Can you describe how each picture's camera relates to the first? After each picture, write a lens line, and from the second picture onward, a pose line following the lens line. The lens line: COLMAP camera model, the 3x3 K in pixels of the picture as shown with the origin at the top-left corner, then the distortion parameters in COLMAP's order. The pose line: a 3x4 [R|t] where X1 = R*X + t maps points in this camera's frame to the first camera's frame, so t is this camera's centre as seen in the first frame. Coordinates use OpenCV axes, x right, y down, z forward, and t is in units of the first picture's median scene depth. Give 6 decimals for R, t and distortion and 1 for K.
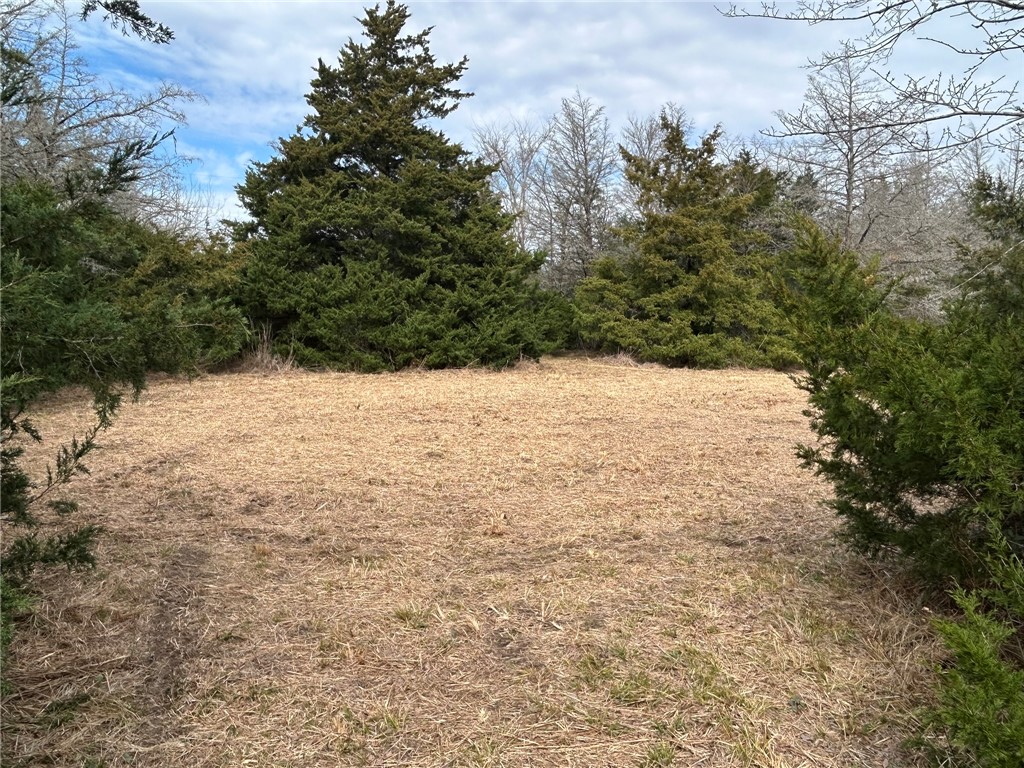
lens RADIAL K [[774.2, 0, 515.3], [0, 774.2, 396.6], [0, 0, 1]] dist [0.011364, -0.024343]
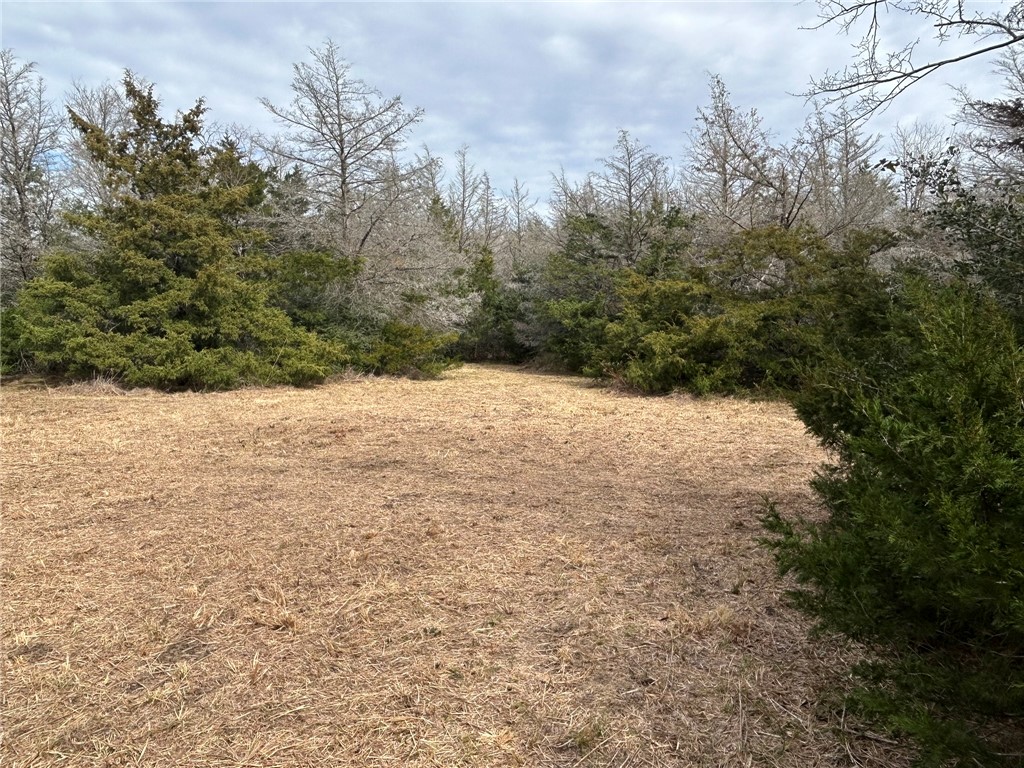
lens RADIAL K [[774.2, 0, 511.4], [0, 774.2, 386.5], [0, 0, 1]] dist [0.011364, -0.024343]
pose [[0.786992, -0.069304, 0.613058, -0.013299], [0.083265, 0.996511, 0.005764, -0.021180], [-0.611318, 0.046510, 0.790017, 0.170606]]
